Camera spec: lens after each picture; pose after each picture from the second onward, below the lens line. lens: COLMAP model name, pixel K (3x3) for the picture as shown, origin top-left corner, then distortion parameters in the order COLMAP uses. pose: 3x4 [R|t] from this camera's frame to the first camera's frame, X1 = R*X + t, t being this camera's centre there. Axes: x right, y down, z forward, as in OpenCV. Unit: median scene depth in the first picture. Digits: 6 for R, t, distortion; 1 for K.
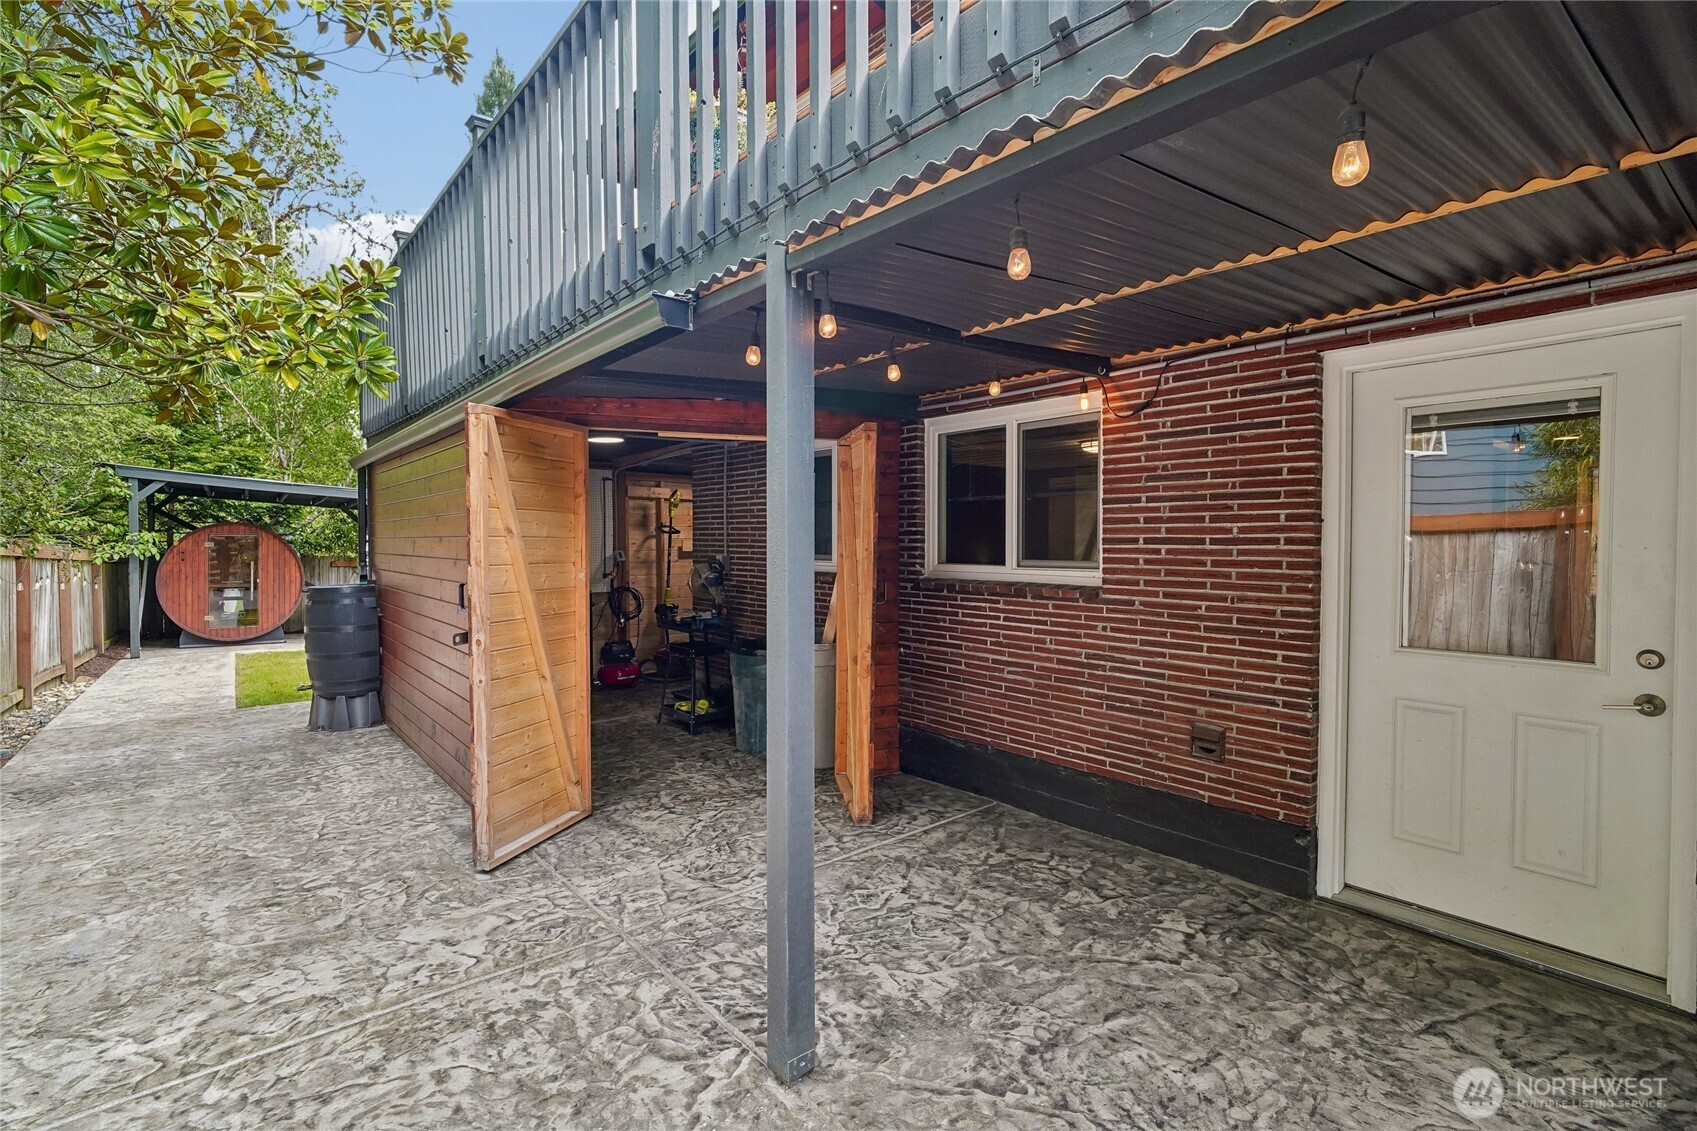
lens RADIAL K [[795.6, 0, 855.9], [0, 795.6, 555.7], [0, 0, 1]] dist [-0.014013, 0.008189]
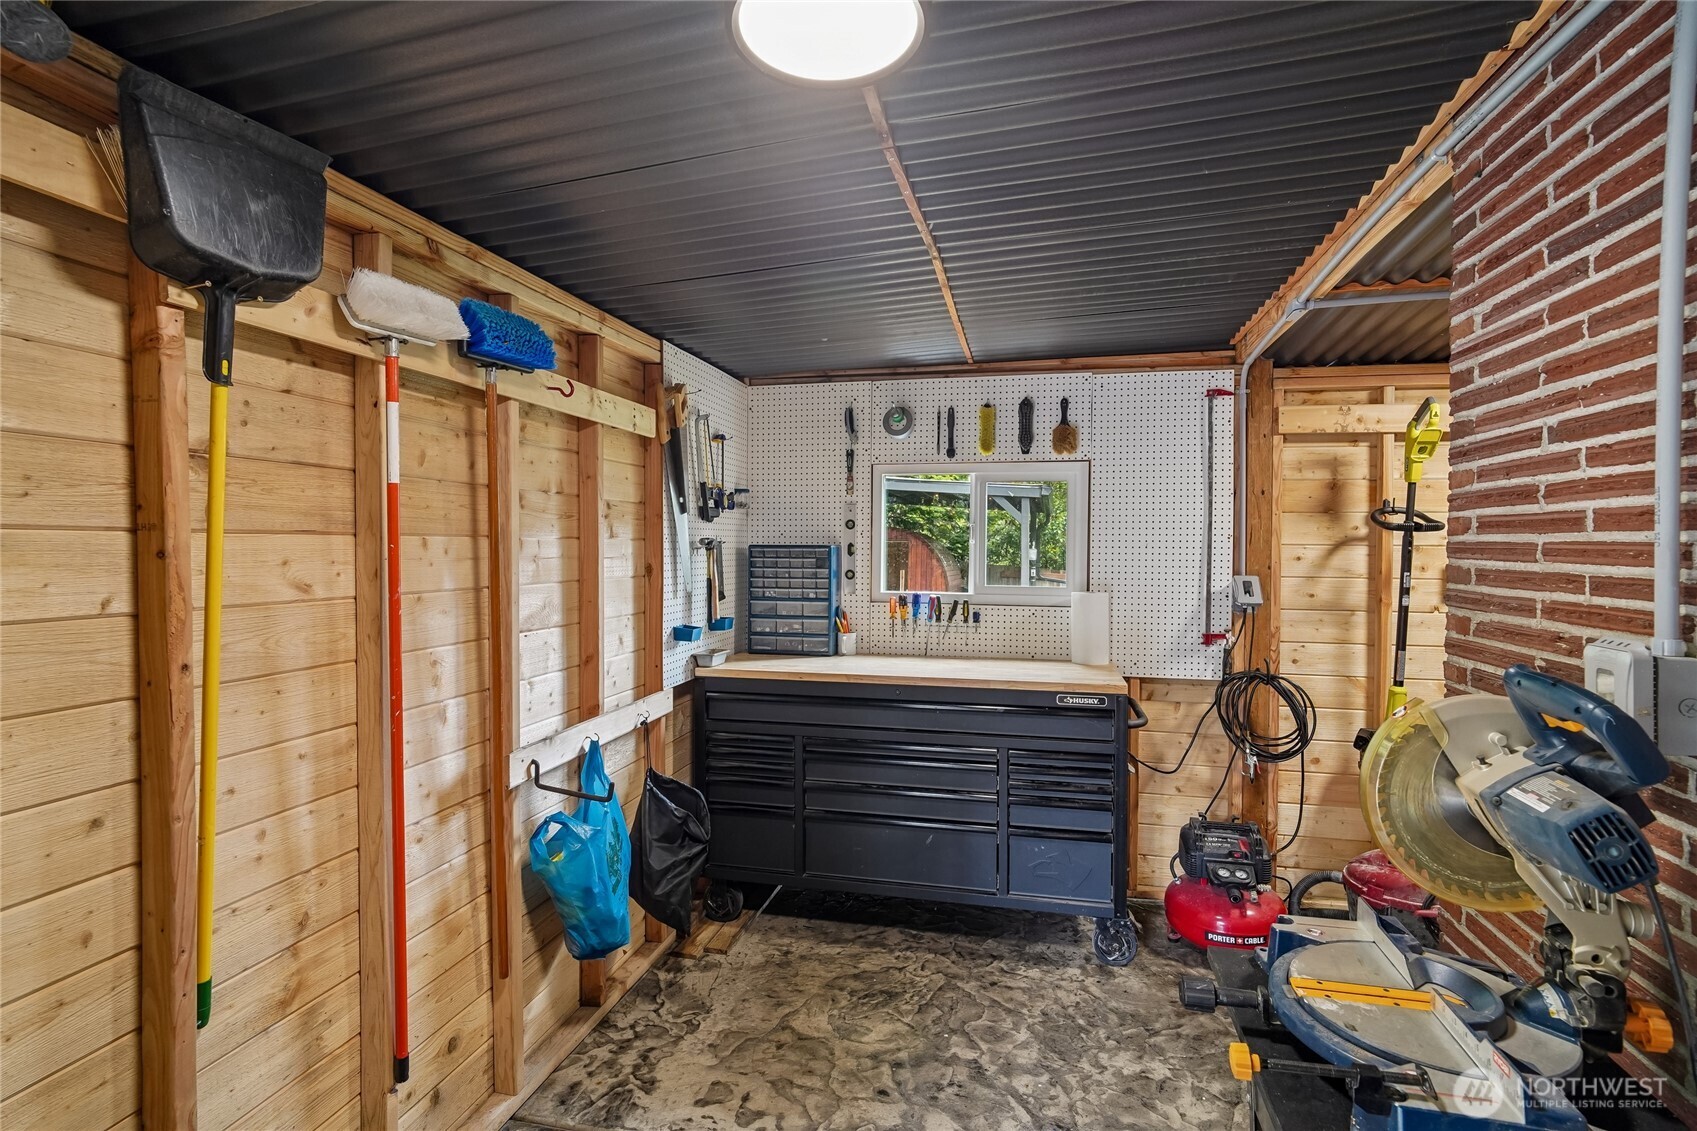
lens RADIAL K [[795.6, 0, 852.7], [0, 795.6, 554.3], [0, 0, 1]] dist [-0.014013, 0.008189]
pose [[0.605008, 0.015066, -0.796077, -0.139753], [-0.015795, 0.999851, 0.006919, -0.021619], [0.796063, 0.008388, 0.605156, 0.791161]]
